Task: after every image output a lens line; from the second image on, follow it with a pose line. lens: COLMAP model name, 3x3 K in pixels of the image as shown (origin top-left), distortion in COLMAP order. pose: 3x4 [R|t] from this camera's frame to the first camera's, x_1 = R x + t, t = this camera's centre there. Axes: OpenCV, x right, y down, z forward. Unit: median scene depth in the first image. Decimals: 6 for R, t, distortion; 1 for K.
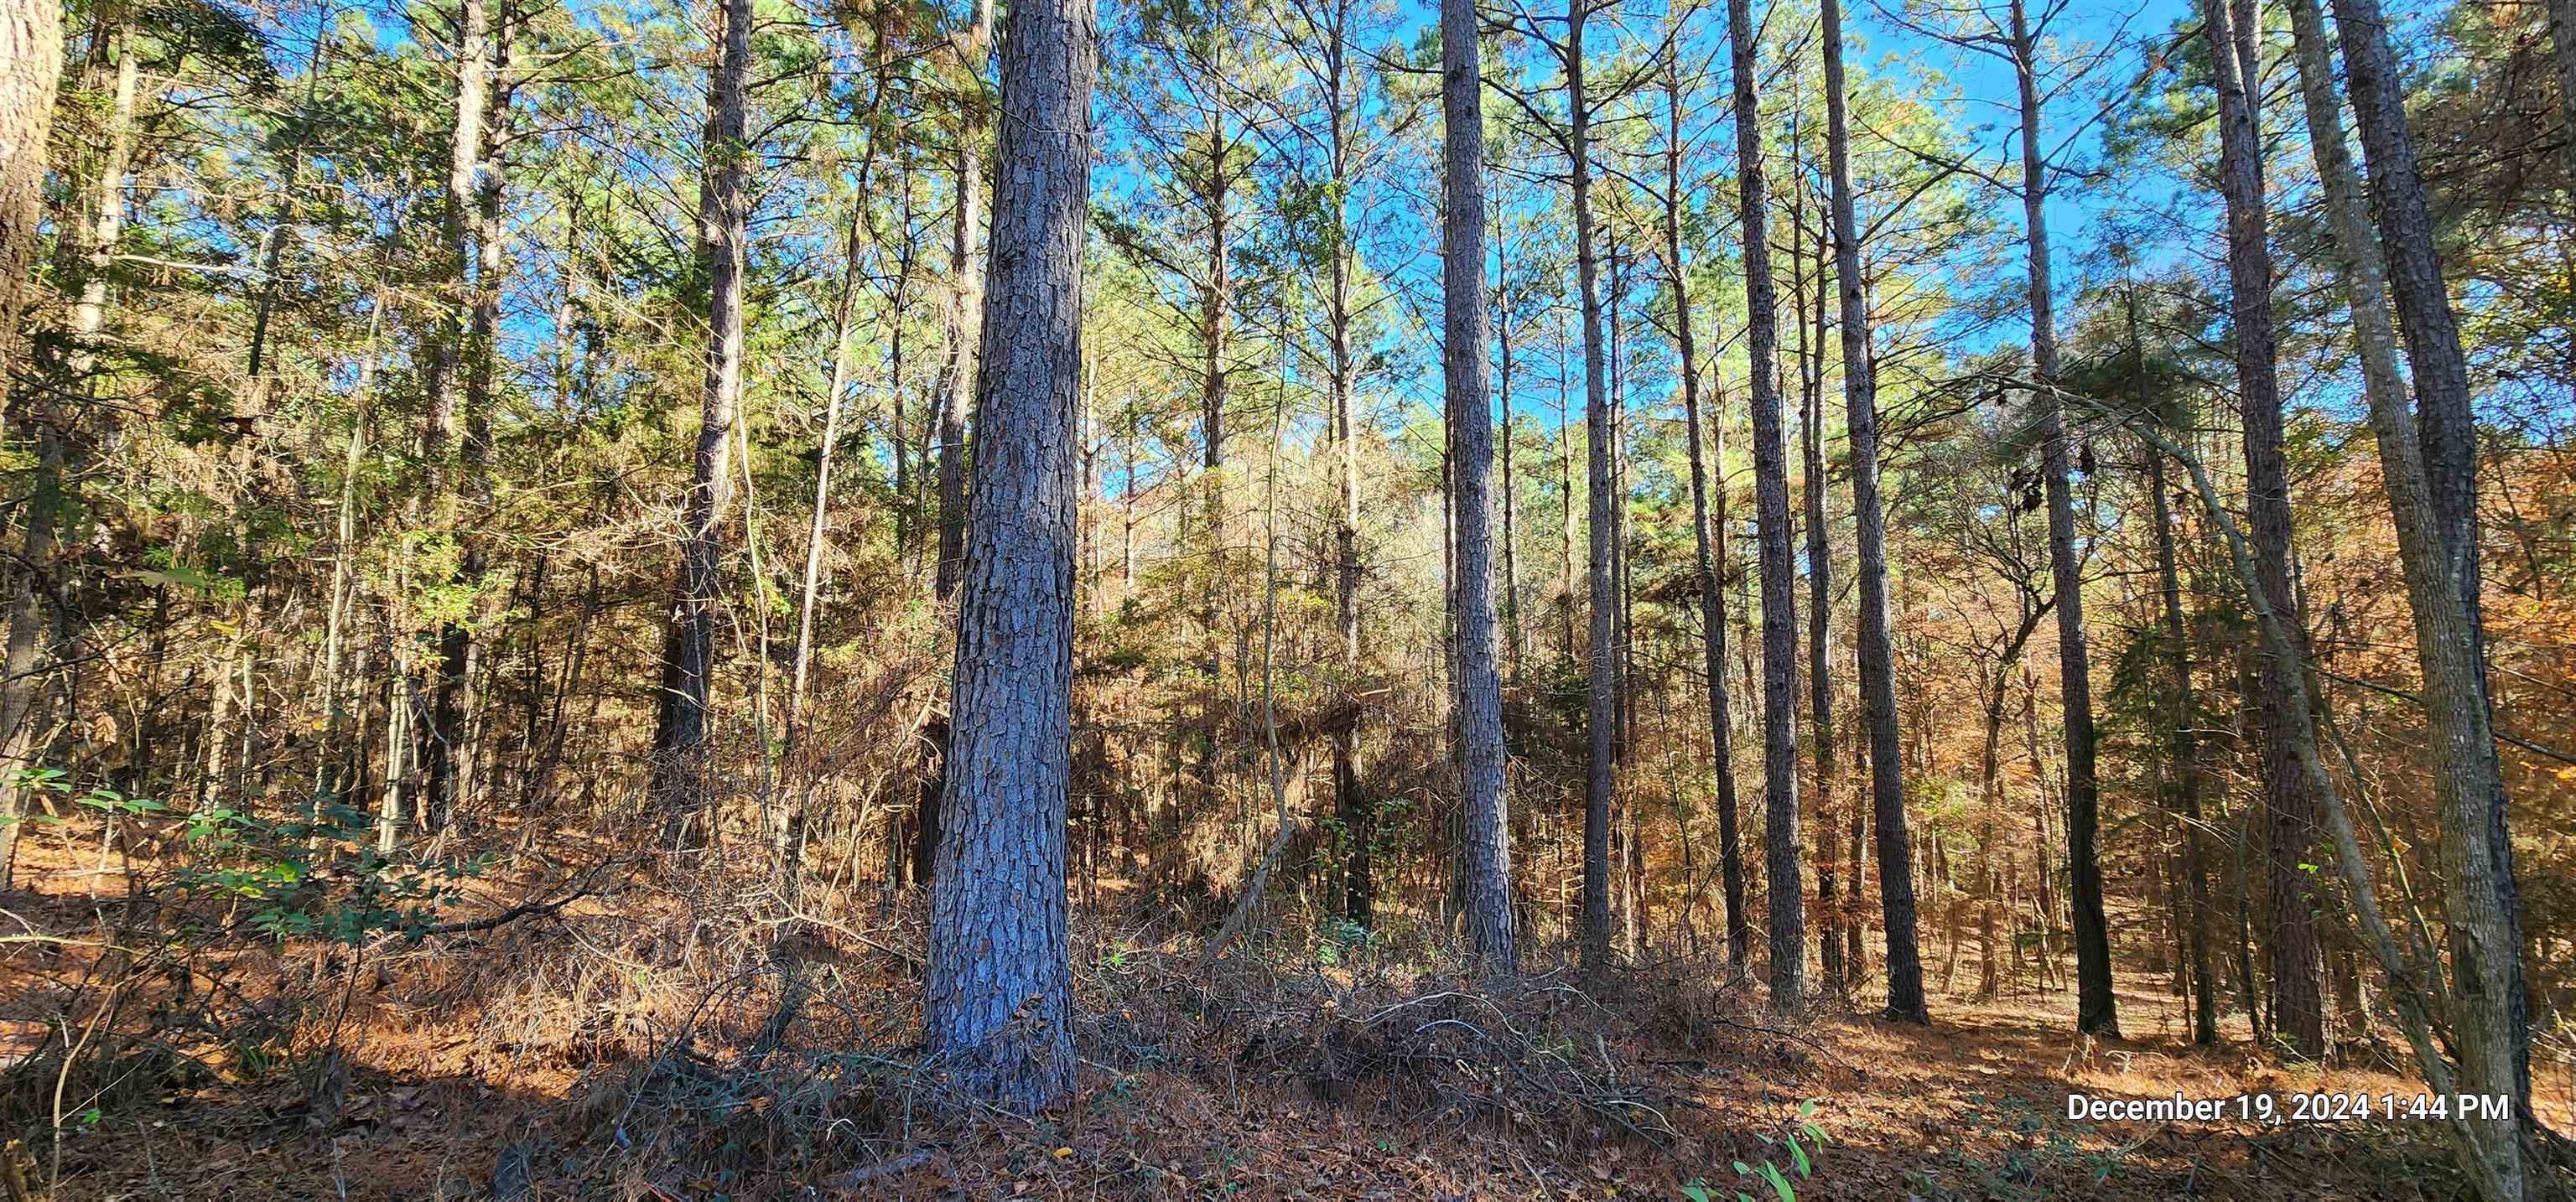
lens RADIAL K [[1011.2, 0, 1286.3], [0, 1011.2, 596.2], [0, 0, 1]] dist [0.001036, 0.000019]
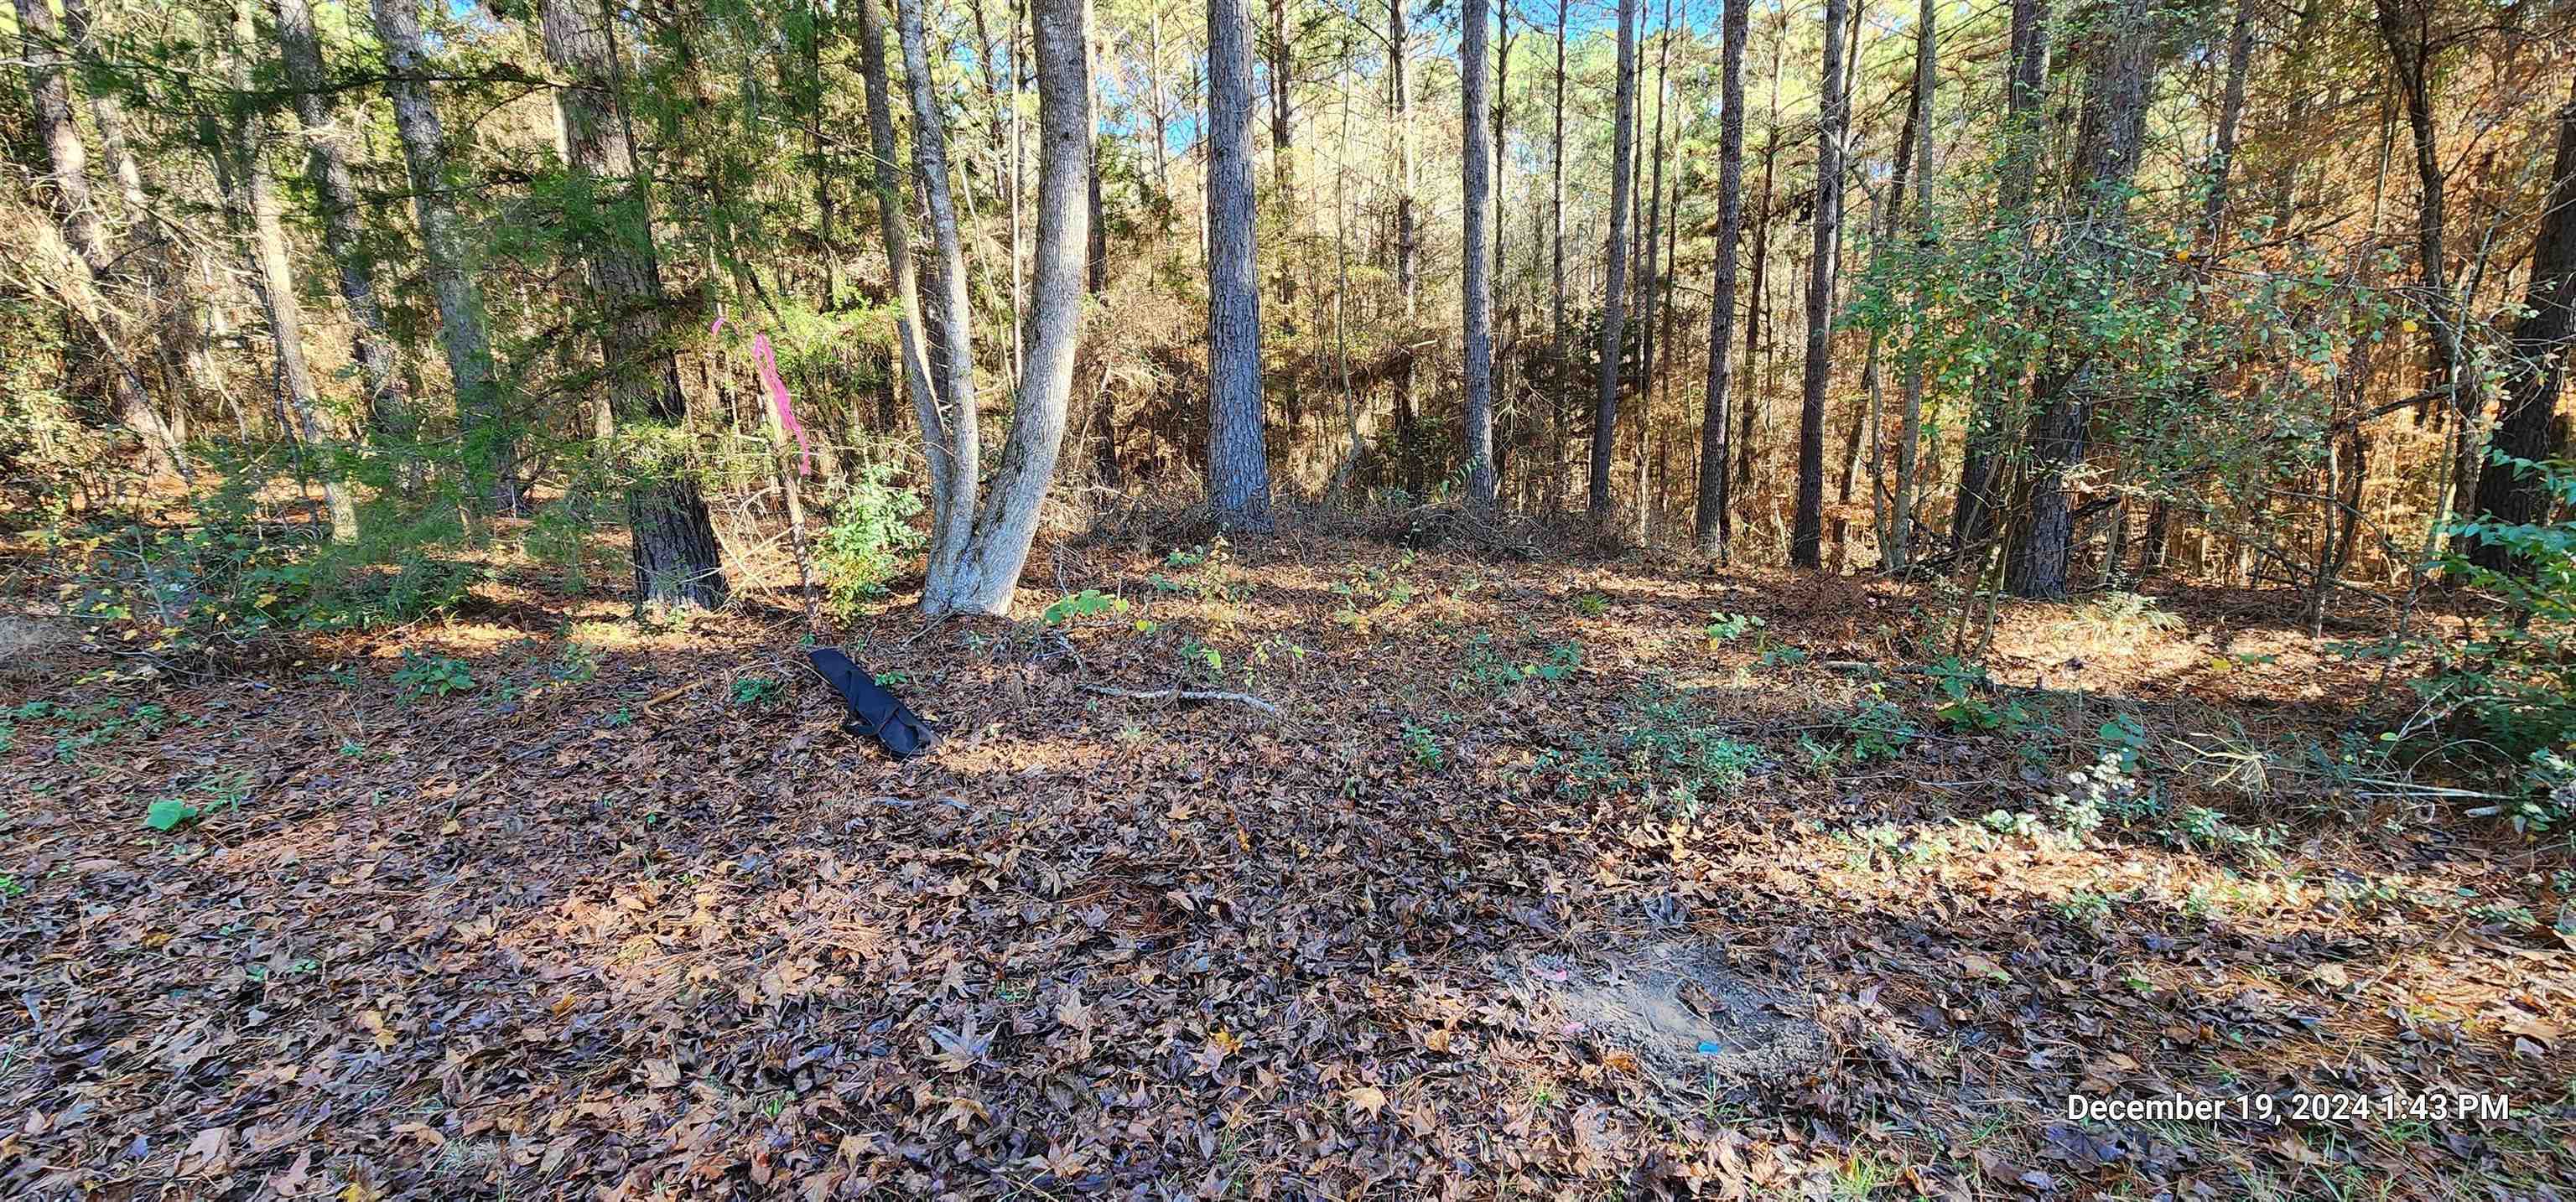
lens RADIAL K [[1011.2, 0, 1280.9], [0, 1011.2, 593.7], [0, 0, 1]] dist [0.001036, 0.000019]
pose [[0.996752, -0.022940, -0.077201, -0.001933], [0.047364, 0.942257, 0.331524, -0.032723], [0.065138, -0.334104, 0.940283, -0.262349]]
